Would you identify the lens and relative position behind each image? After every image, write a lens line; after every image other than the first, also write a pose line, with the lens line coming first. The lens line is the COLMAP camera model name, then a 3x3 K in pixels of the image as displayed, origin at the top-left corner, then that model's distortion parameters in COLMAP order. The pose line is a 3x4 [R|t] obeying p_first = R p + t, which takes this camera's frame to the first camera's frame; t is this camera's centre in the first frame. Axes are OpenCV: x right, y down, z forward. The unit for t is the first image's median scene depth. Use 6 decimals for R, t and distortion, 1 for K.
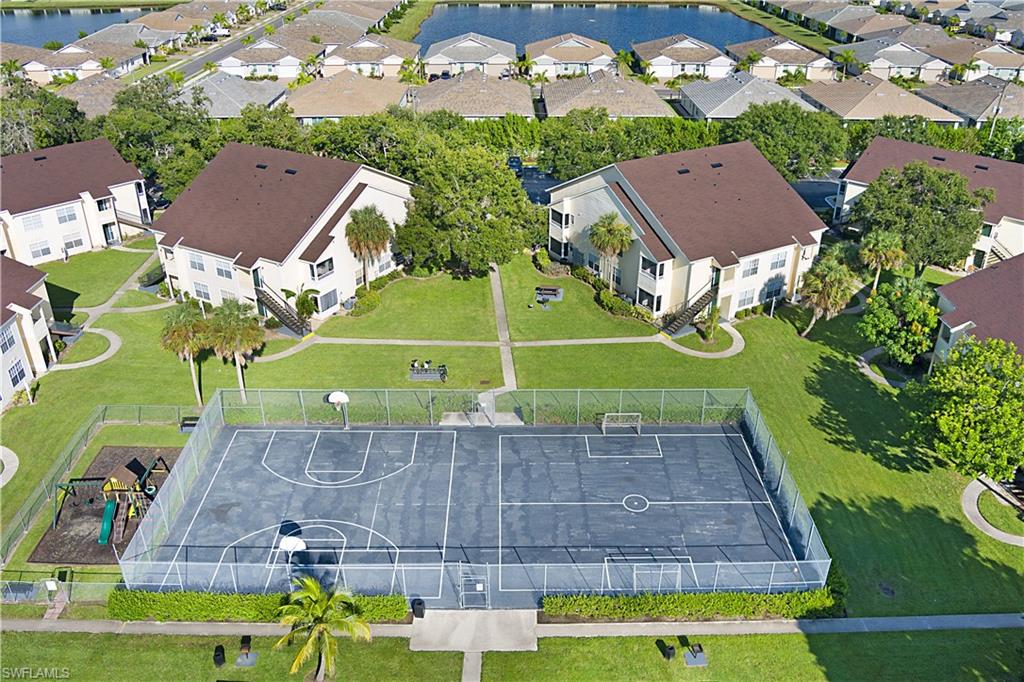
lens RADIAL K [[817.2, 0, 511.6], [0, 817.2, 339.6], [0, 0, 1]] dist [-0.036782, -0.007878]
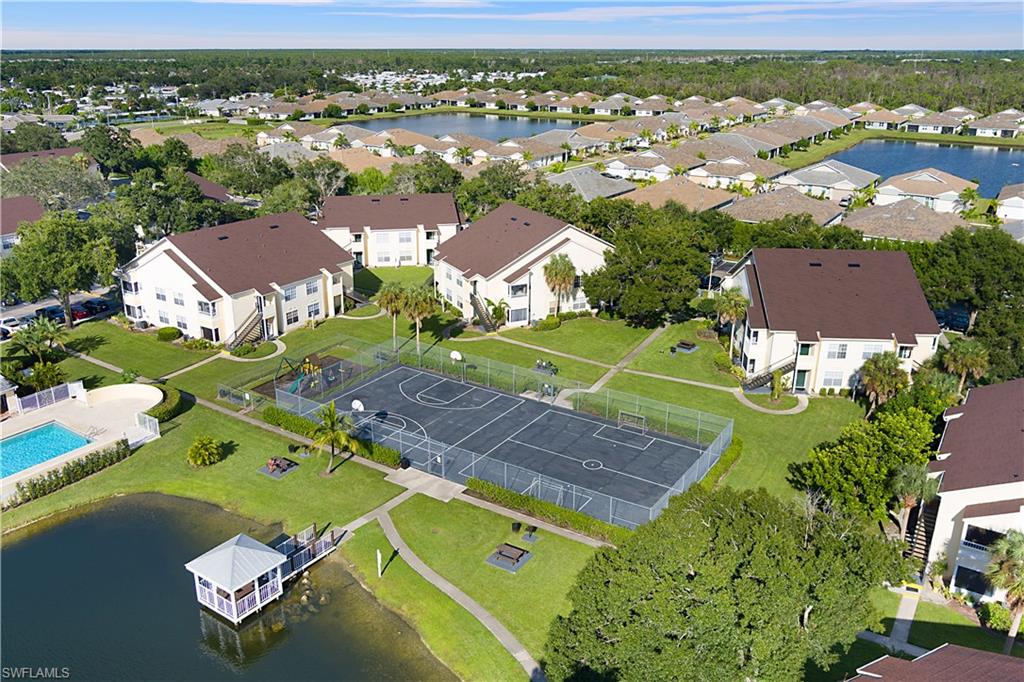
lens RADIAL K [[817.2, 0, 508.7], [0, 817.2, 338.7], [0, 0, 1]] dist [-0.036782, -0.007878]
pose [[0.839602, 0.193976, -0.507387, 0.454784], [-0.266091, 0.961191, -0.072849, 0.092380], [0.473565, 0.196176, 0.858633, -0.166557]]
